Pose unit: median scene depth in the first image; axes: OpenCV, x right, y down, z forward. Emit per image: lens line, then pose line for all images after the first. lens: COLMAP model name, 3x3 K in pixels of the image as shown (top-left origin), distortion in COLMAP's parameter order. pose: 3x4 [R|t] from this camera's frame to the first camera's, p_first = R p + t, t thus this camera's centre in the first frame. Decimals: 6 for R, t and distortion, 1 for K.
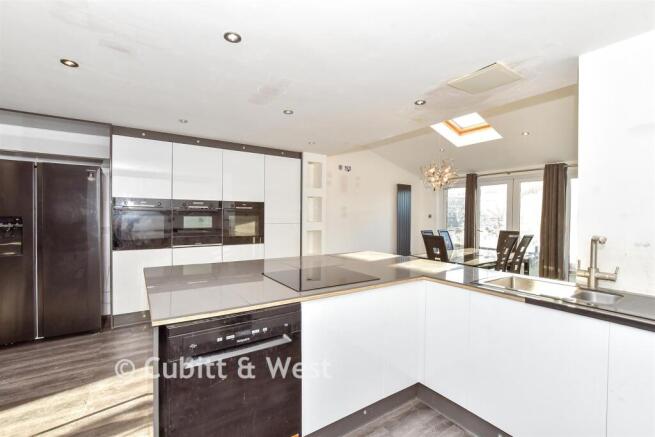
lens RADIAL K [[292.7, 0, 327.5], [0, 292.7, 218.5], [0, 0, 1]] dist [0.000238, 0.000237]
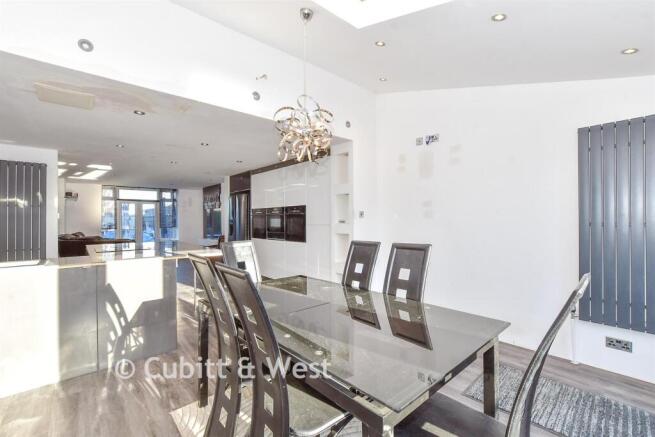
lens RADIAL K [[283.0, 0, 327.5], [0, 283.0, 218.5], [0, 0, 1]] dist [-0.013943, -0.000251]
pose [[0.136568, -0.008346, -0.990596, 0.949581], [0.000982, 0.999965, -0.008289, 0.003539], [0.990630, 0.000159, 0.136571, 1.039878]]
